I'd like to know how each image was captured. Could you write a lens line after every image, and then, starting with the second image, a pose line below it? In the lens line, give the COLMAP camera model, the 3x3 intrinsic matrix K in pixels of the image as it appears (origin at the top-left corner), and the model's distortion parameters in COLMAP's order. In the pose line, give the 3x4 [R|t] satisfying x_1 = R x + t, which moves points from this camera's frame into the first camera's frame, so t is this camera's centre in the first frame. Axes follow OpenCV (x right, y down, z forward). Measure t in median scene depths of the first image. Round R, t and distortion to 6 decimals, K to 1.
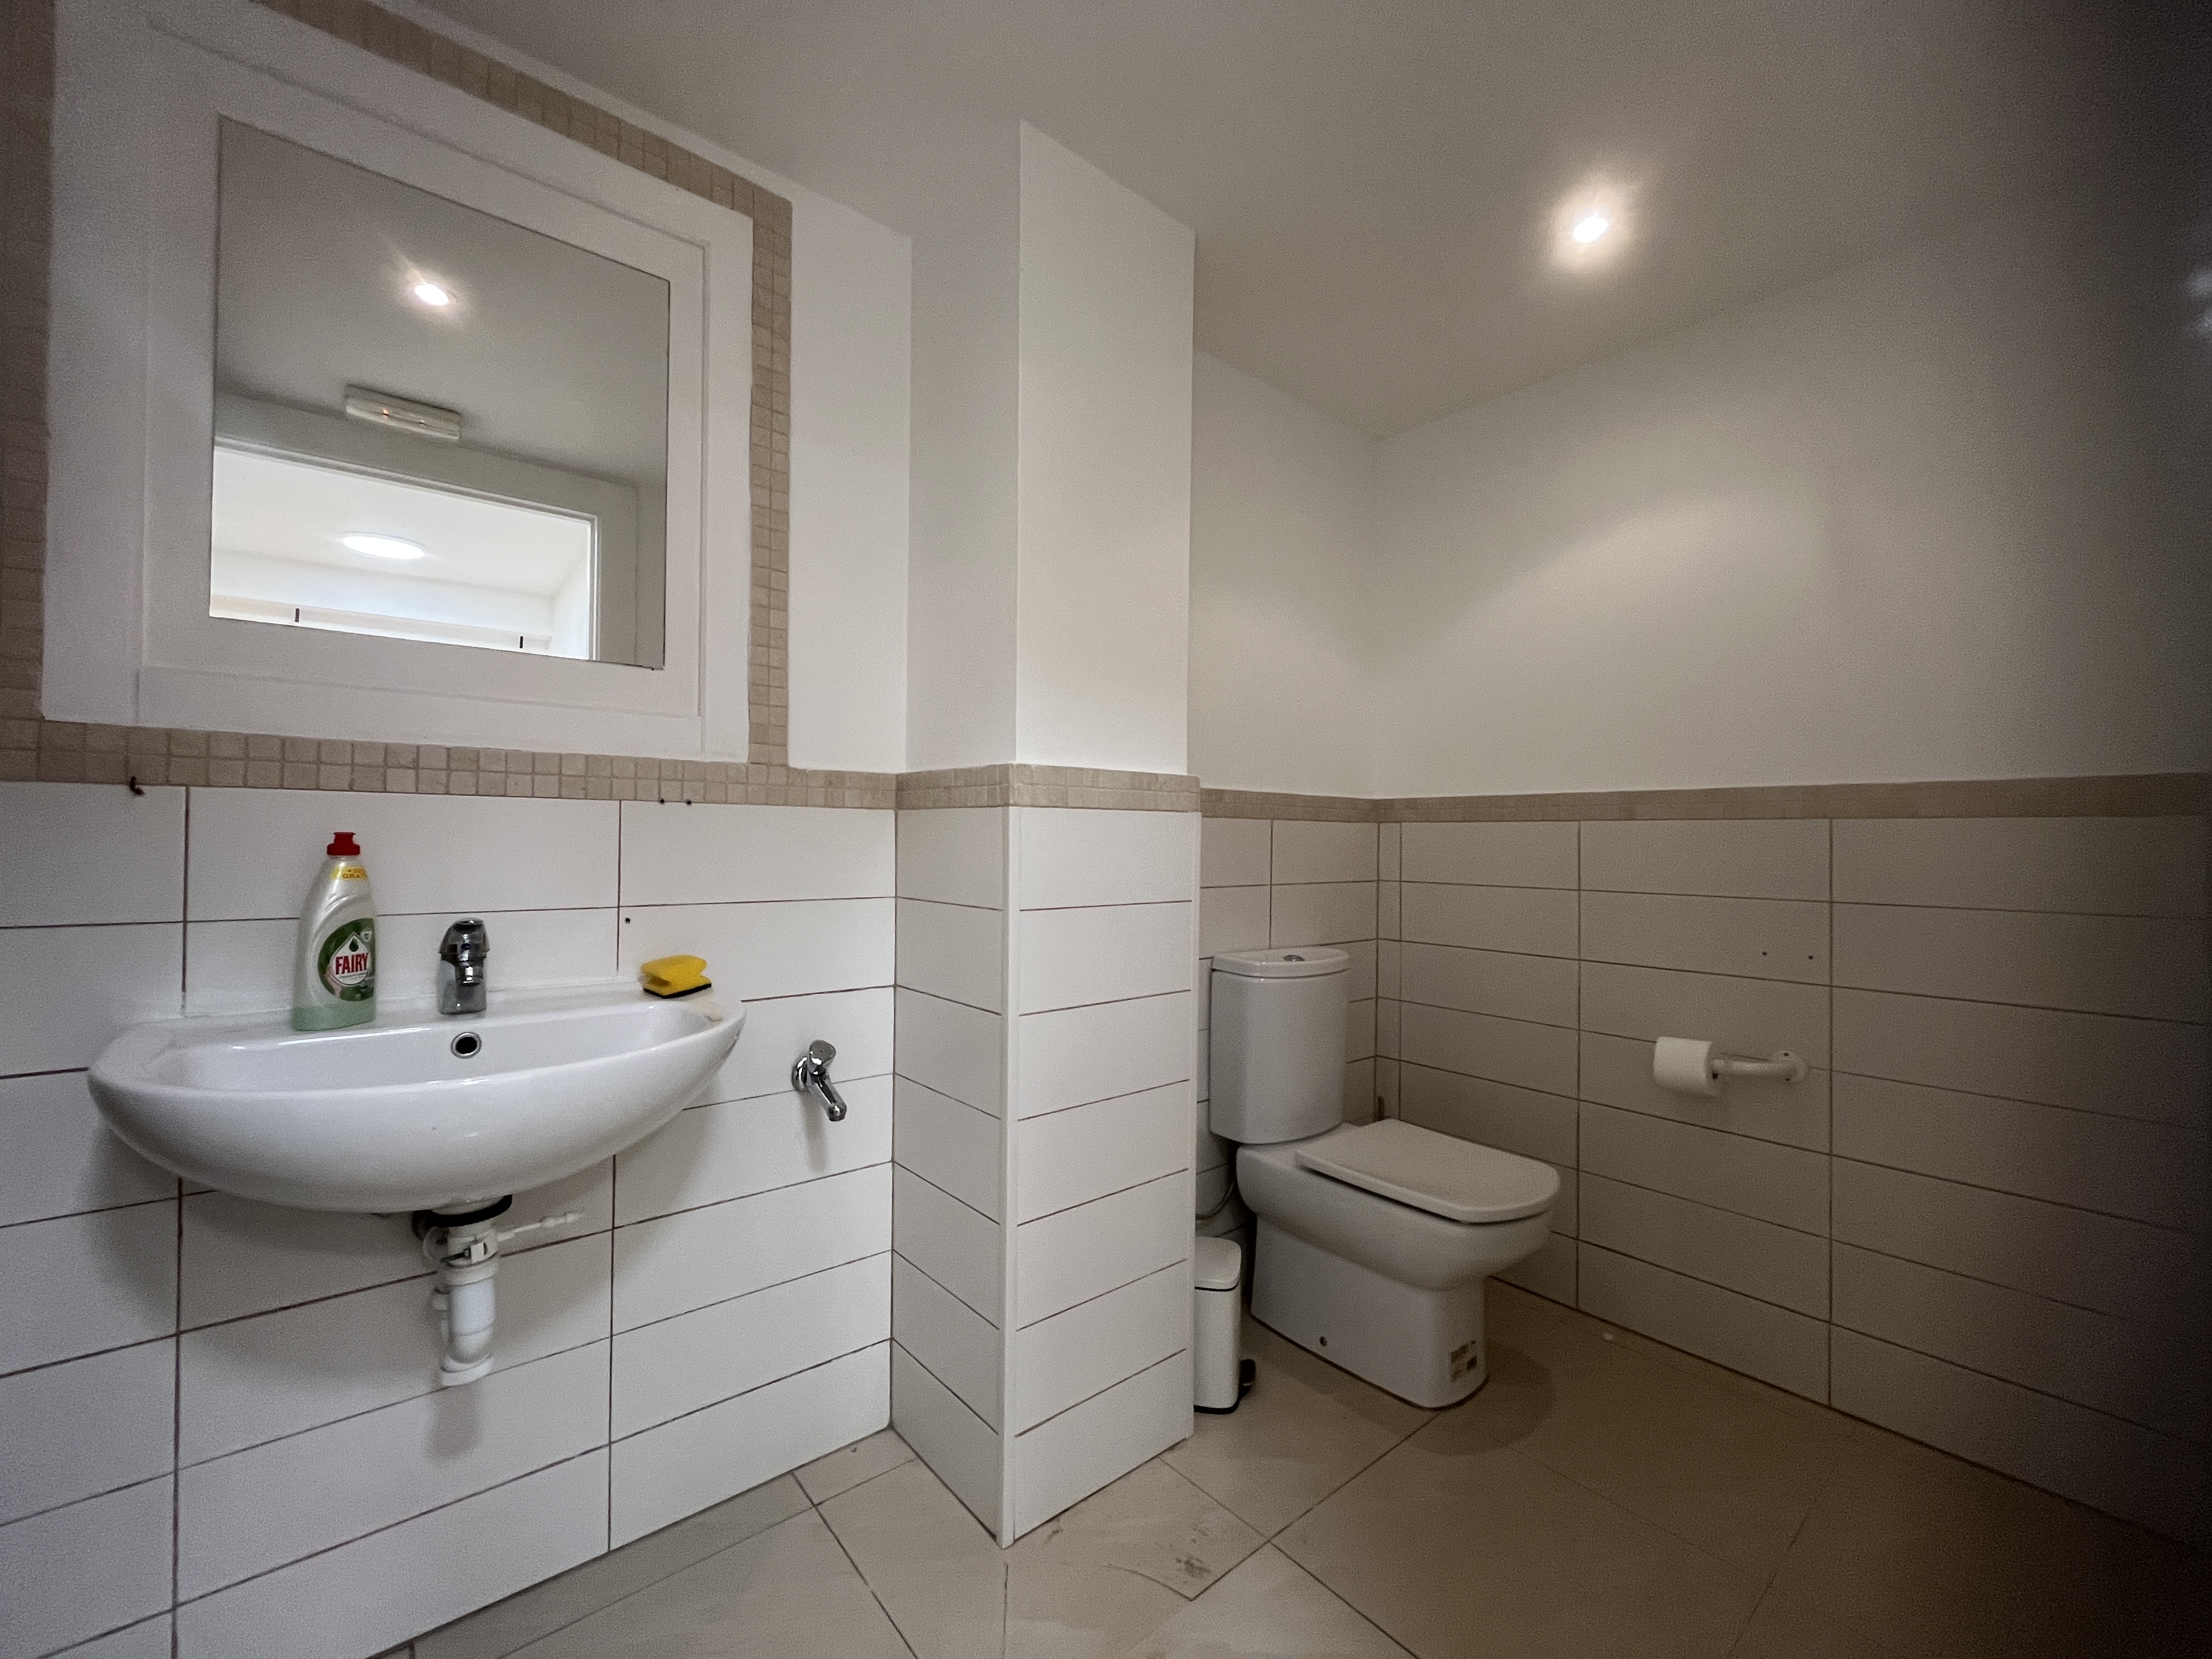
lens RADIAL K [[892.9, 0, 1106.0], [0, 892.9, 829.5], [0, 0, 1]] dist [-0.002266, -0.000776]
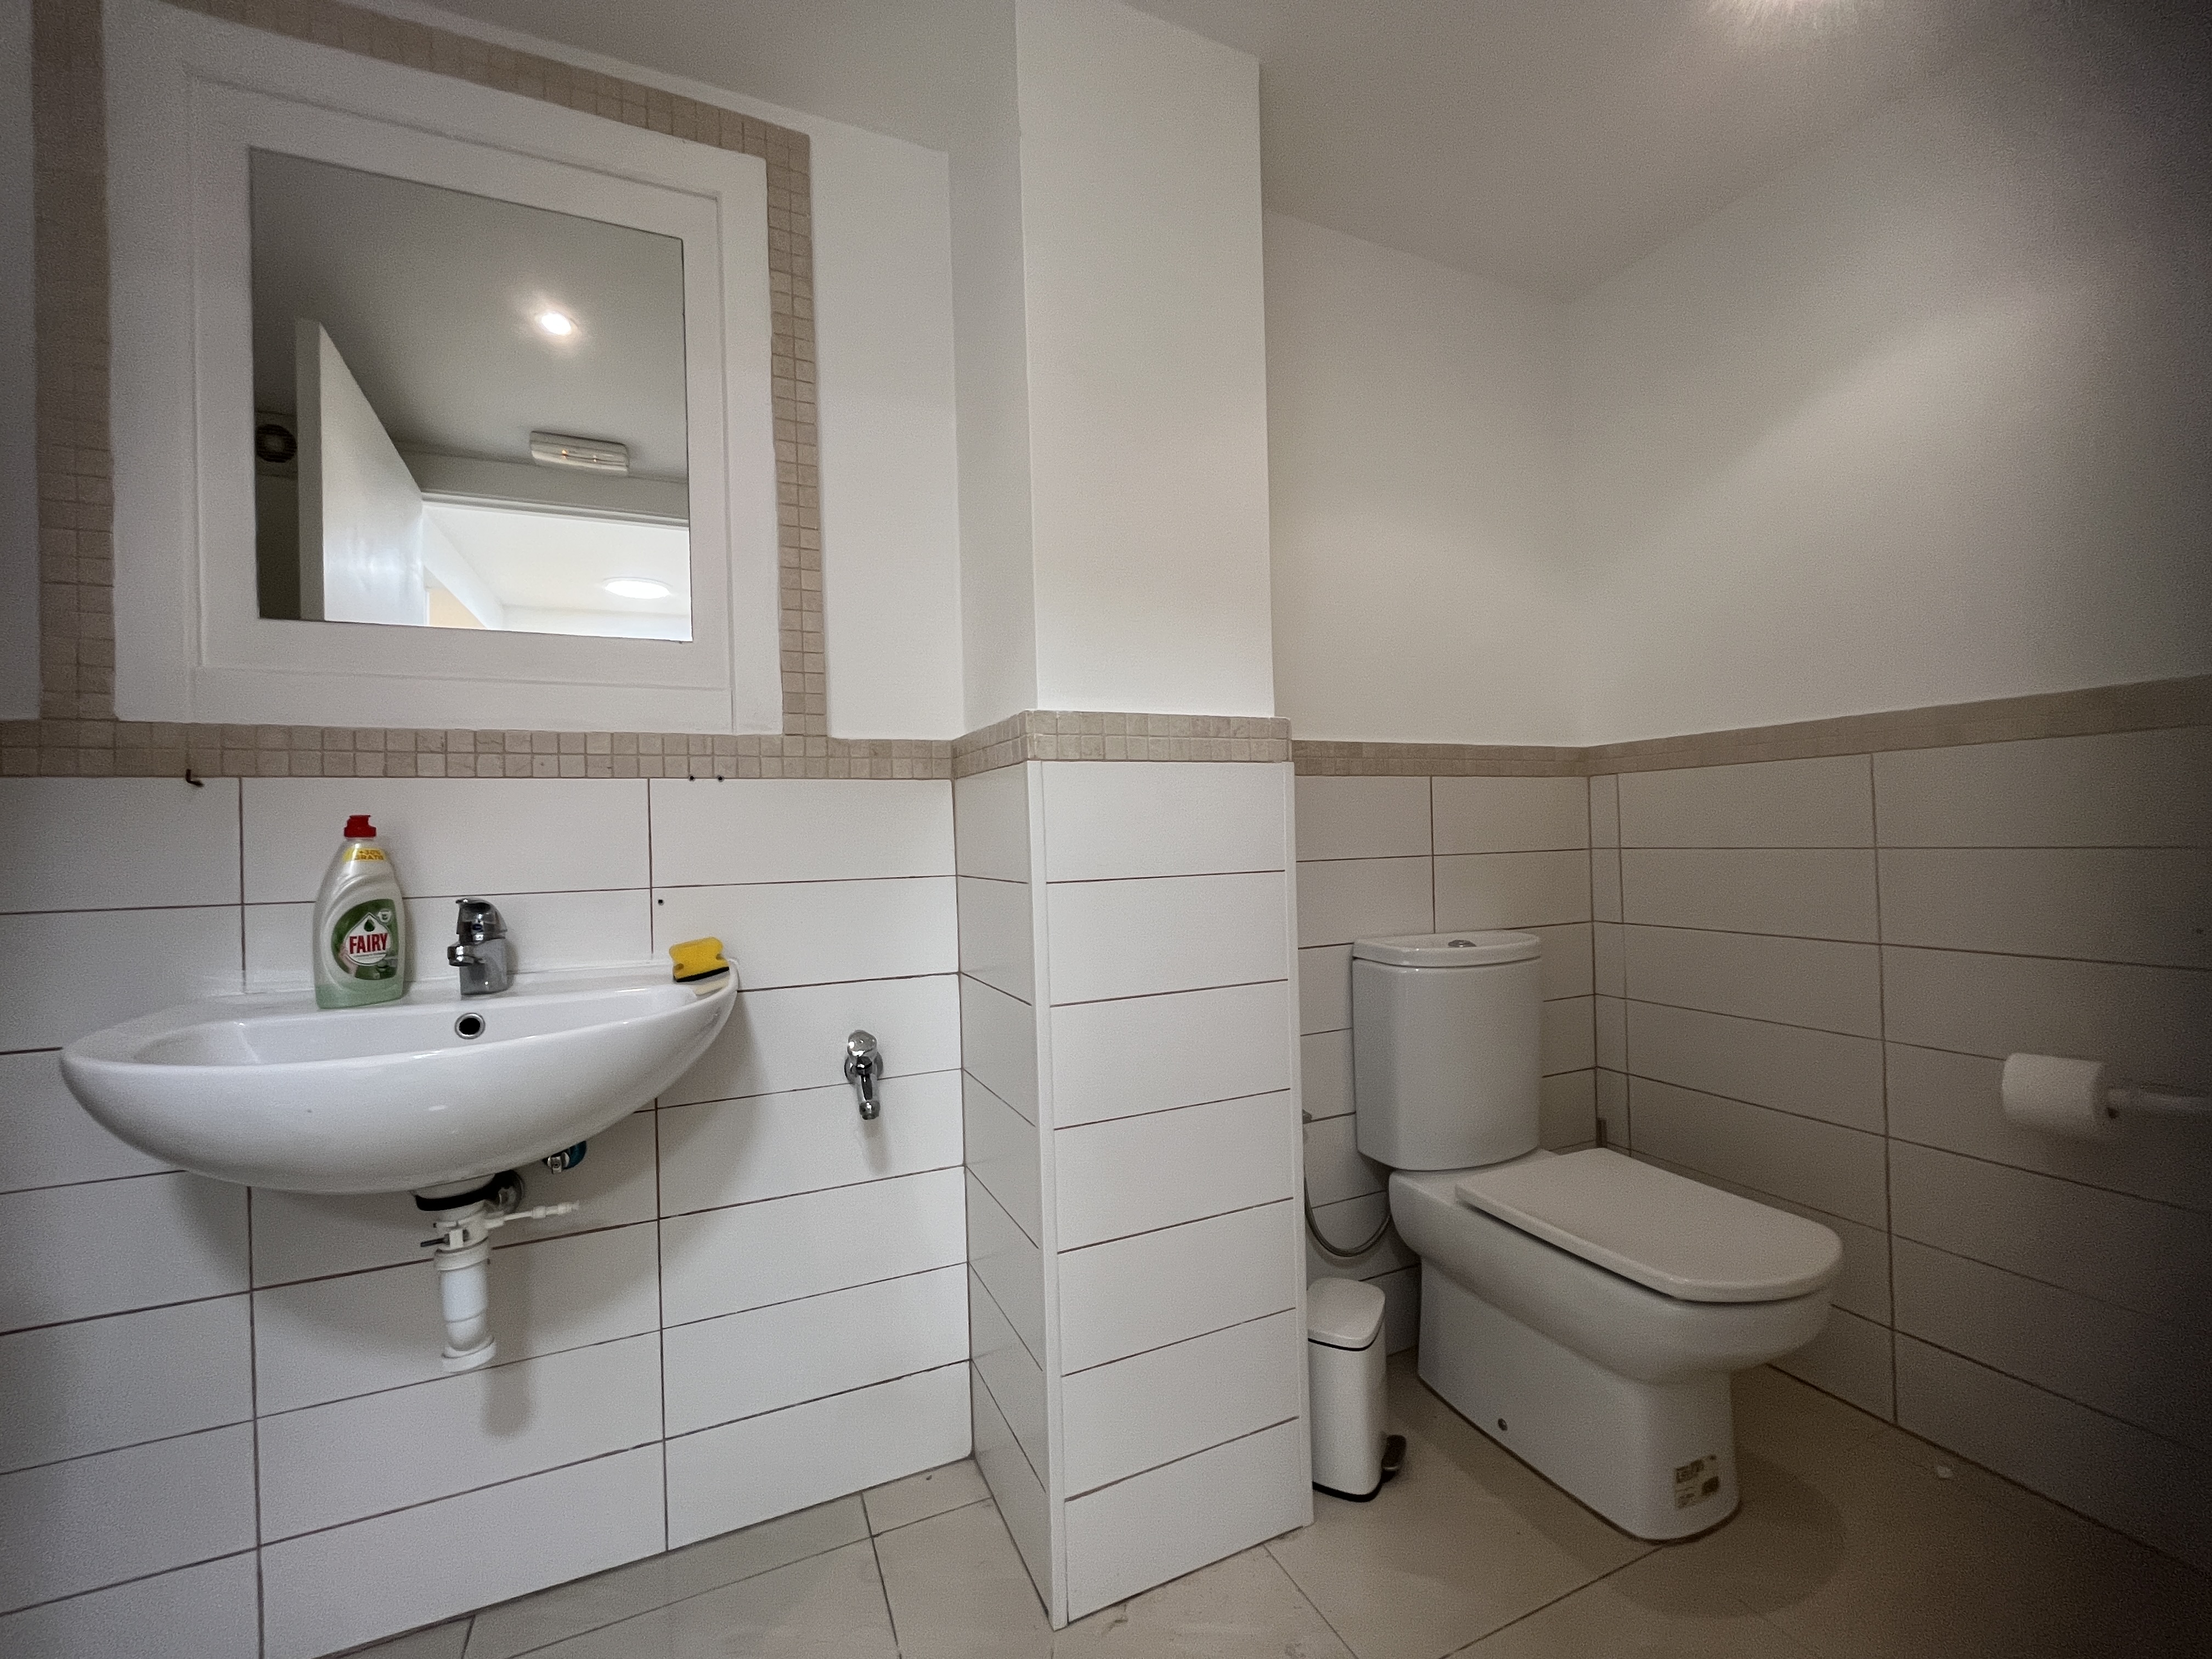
lens RADIAL K [[892.1, 0, 1102.0], [0, 892.1, 830.6], [0, 0, 1]] dist [-0.002302, -0.000685]
pose [[0.960518, -0.039180, -0.275444, 0.174108], [0.040229, 0.999189, -0.001842, 0.040828], [0.275293, -0.009312, 0.961315, 0.180815]]
